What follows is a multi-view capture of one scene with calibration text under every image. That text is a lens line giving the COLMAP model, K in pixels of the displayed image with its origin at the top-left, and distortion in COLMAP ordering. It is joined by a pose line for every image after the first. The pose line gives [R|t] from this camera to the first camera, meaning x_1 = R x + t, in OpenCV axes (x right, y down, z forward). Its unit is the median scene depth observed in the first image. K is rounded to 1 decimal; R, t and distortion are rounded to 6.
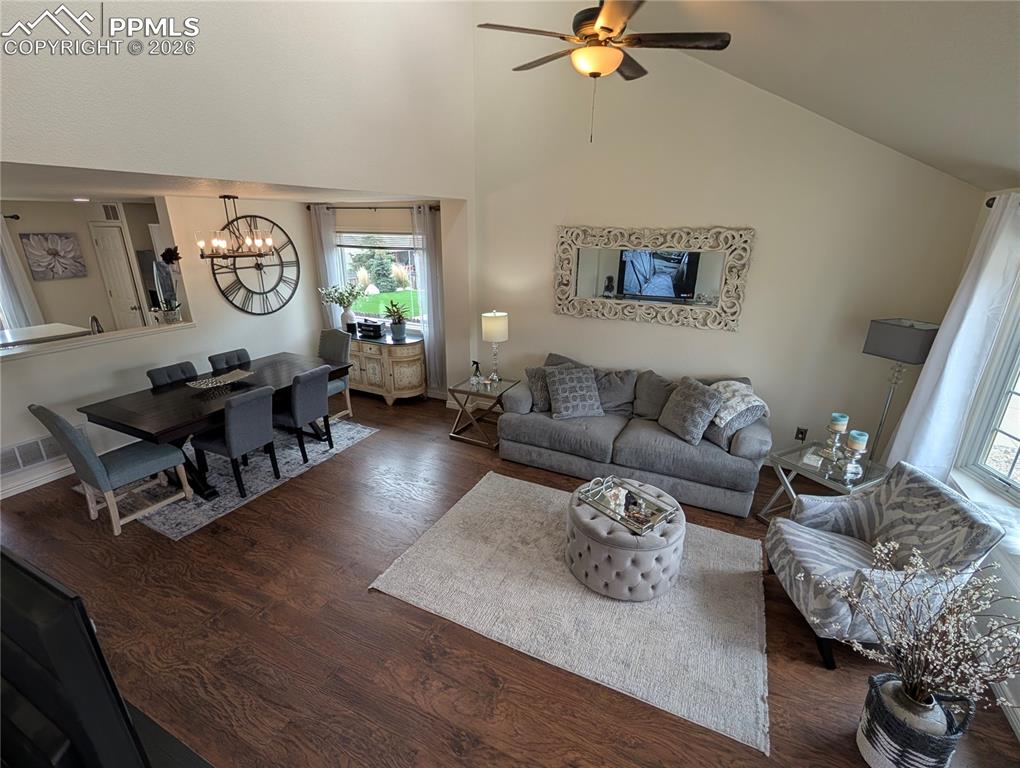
lens RADIAL K [[467.4, 0, 508.9], [0, 467.4, 386.9], [0, 0, 1]] dist [-0.001179, 0.000402]
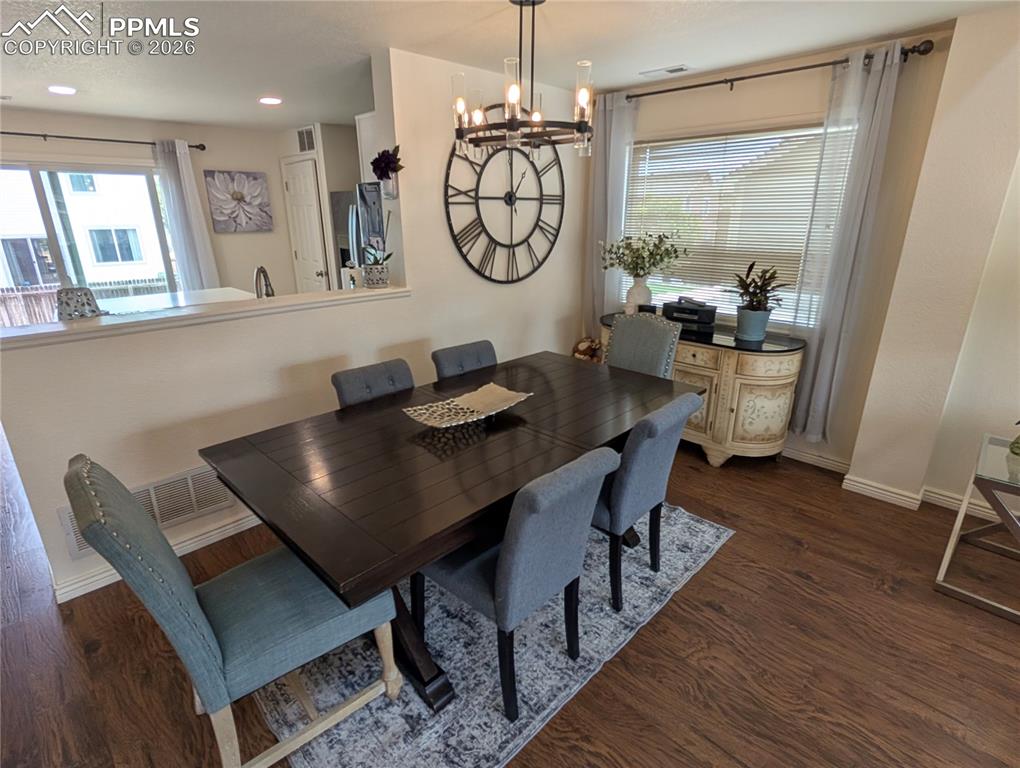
lens RADIAL K [[516.1, 0, 506.0], [0, 516.1, 385.0], [0, 0, 1]] dist [-0.002103, 0.000511]
pose [[0.946788, 0.091913, -0.308455, -0.394844], [-0.095793, 0.995398, 0.002576, -0.037948], [0.307272, 0.027109, 0.951235, 0.491255]]
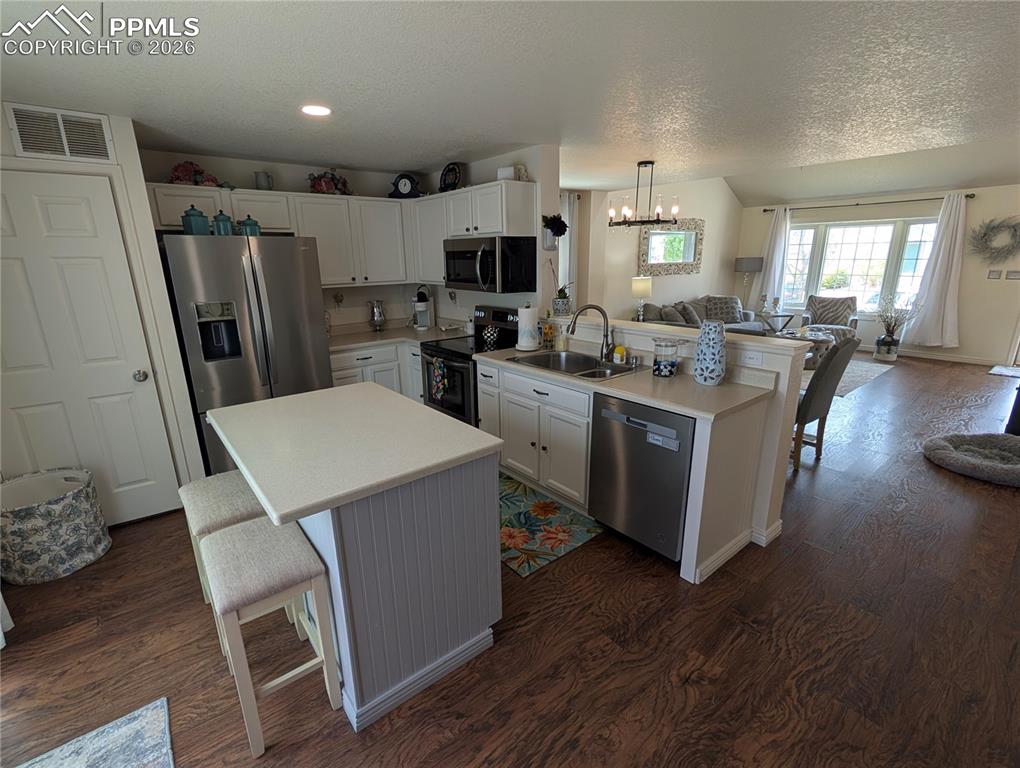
lens RADIAL K [[467.4, 0, 508.9], [0, 467.4, 386.9], [0, 0, 1]] dist [-0.001179, 0.000402]
pose [[0.414290, -0.260552, 0.872053, -1.554063], [0.320789, 0.938463, 0.127995, -0.164558], [-0.851739, 0.226718, 0.472378, 0.803791]]
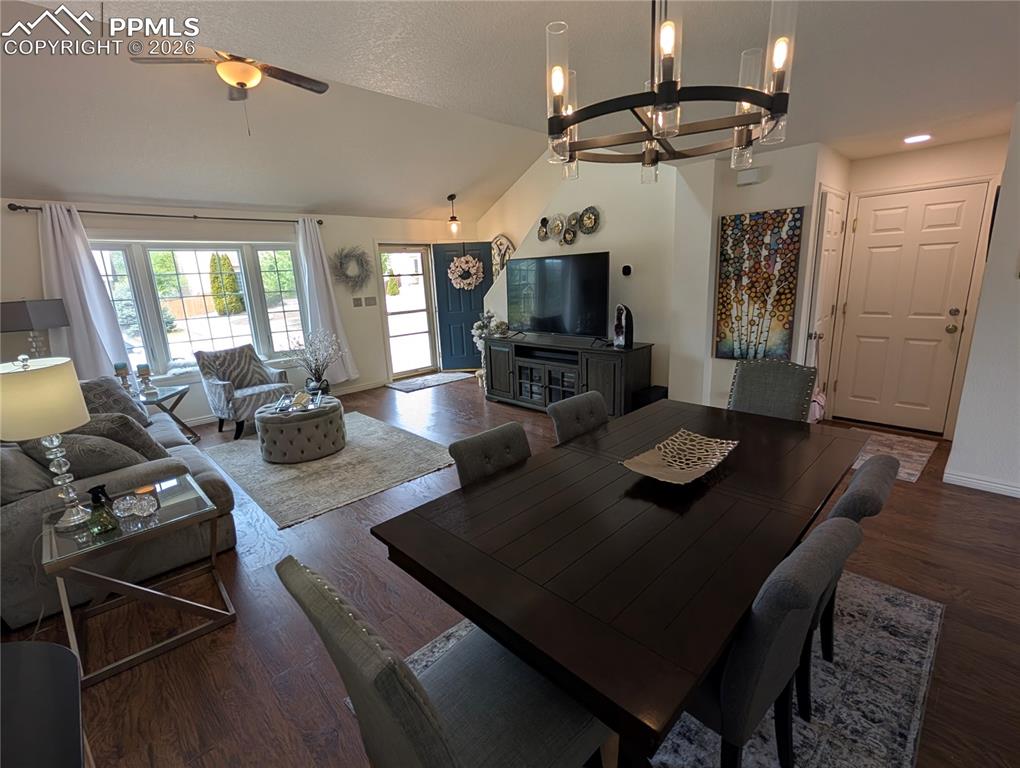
lens RADIAL K [[467.4, 0, 508.9], [0, 467.4, 386.9], [0, 0, 1]] dist [-0.001179, 0.000402]
pose [[-0.940503, -0.045918, 0.336670, -0.553685], [0.147226, 0.837917, 0.525566, -0.301604], [-0.306234, 0.543863, -0.781303, 1.267734]]
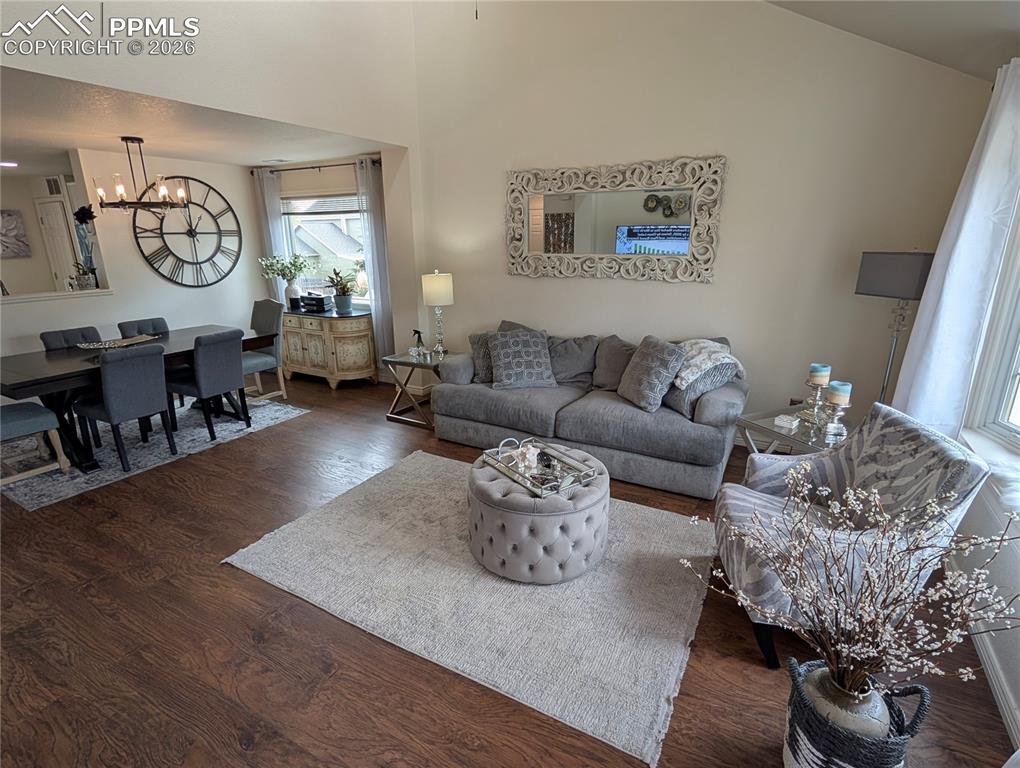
lens RADIAL K [[516.1, 0, 506.0], [0, 516.1, 385.0], [0, 0, 1]] dist [-0.002103, 0.000511]
pose [[0.998093, 0.001340, -0.061715, 0.166290], [-0.004514, 0.998672, -0.051326, 0.103700], [0.061565, 0.051507, 0.996773, 0.067068]]
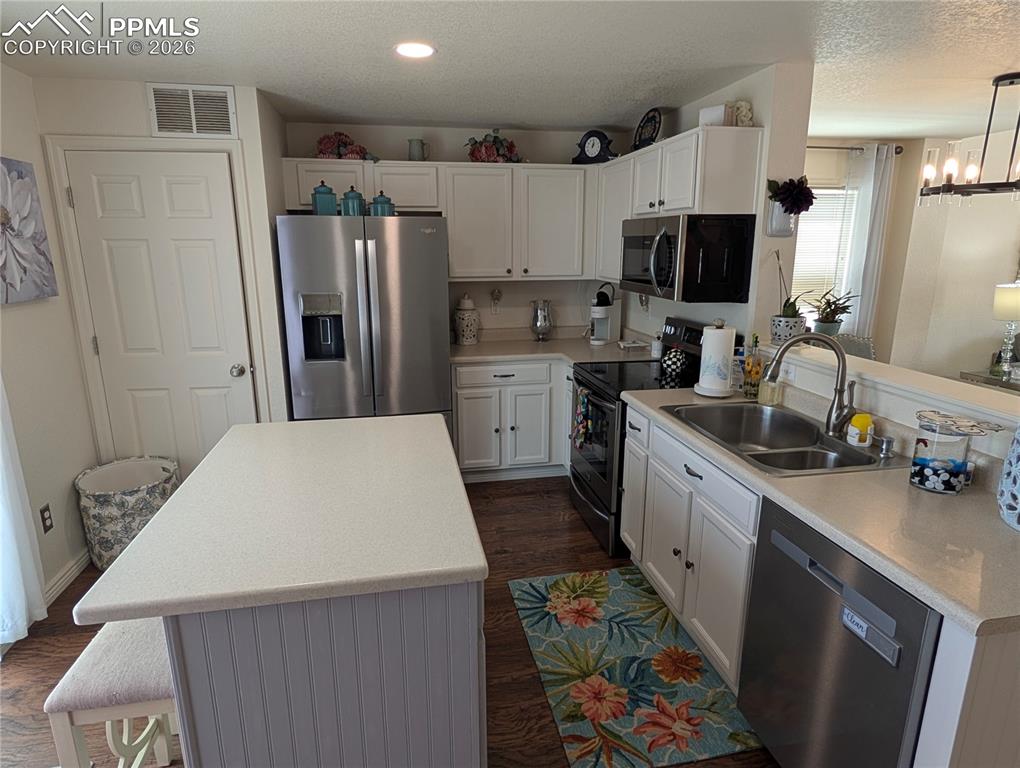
lens RADIAL K [[591.1, 0, 513.4], [0, 591.1, 387.7], [0, 0, 1]] dist [-0.000689, -0.000399]
pose [[0.795109, -0.154224, 0.586529, -1.367695], [0.210025, 0.977303, -0.027738, -0.146325], [-0.568939, 0.145240, 0.809453, 0.751438]]
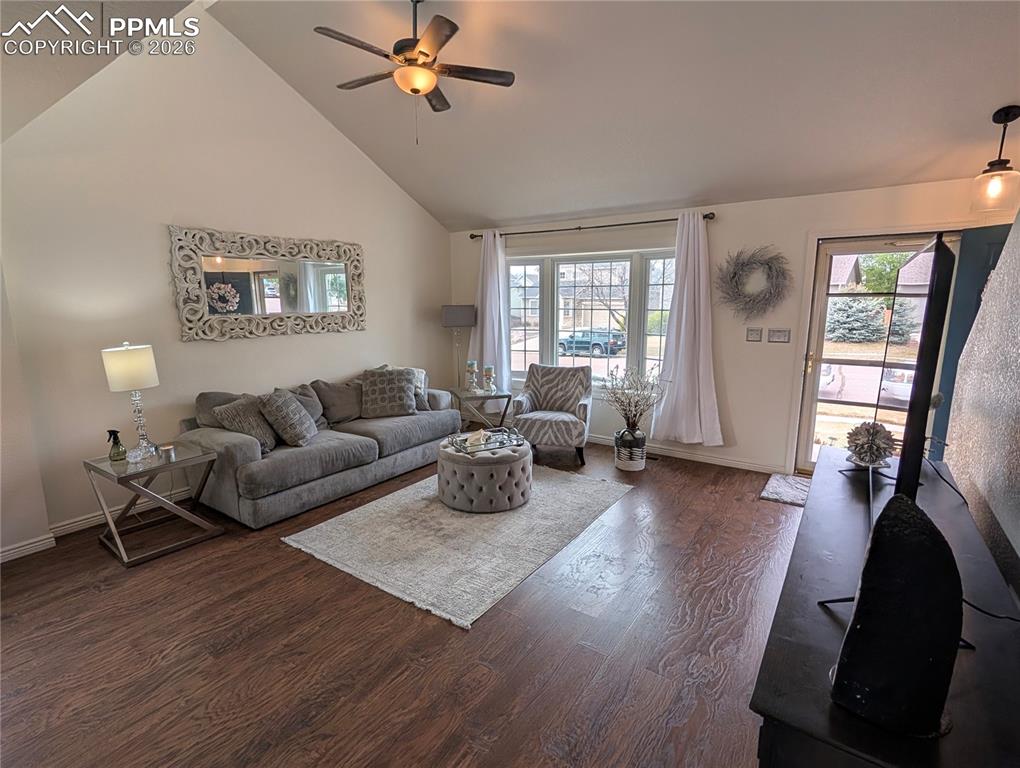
lens RADIAL K [[499.0, 0, 510.5], [0, 499.0, 389.9], [0, 0, 1]] dist [-0.002260, -0.000309]
pose [[0.151819, -0.187824, 0.970398, -0.657658], [0.335544, 0.933268, 0.128142, -0.014521], [-0.929710, 0.306157, 0.204711, 0.415733]]
